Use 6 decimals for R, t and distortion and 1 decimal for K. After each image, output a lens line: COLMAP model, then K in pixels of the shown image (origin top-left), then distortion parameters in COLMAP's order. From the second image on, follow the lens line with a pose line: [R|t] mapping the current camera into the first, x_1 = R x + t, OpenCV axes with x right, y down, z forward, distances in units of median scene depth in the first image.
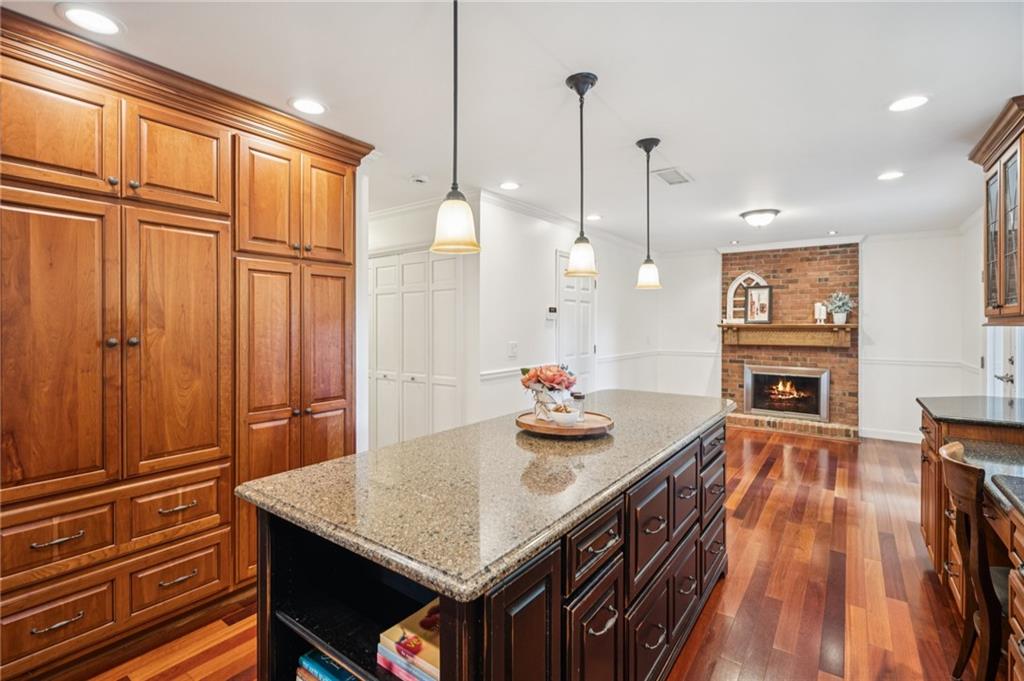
lens RADIAL K [[467.7, 0, 455.8], [0, 467.7, 326.7], [0, 0, 1]] dist [-0.002813, -0.000488]
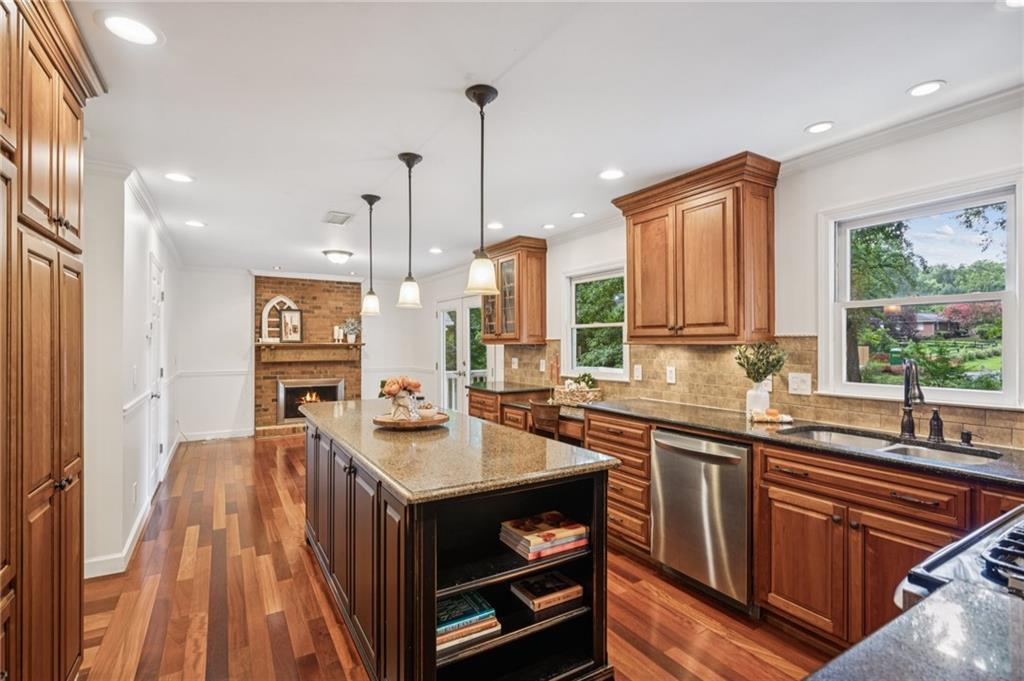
lens RADIAL K [[502.1, 0, 512.0], [0, 502.1, 340.5], [0, 0, 1]] dist [-0.000174, -0.000038]
pose [[0.343654, 0.004727, 0.939085, -0.314770], [0.004670, 0.999966, -0.006742, -0.001153], [-0.939085, 0.006703, 0.343620, 0.083985]]
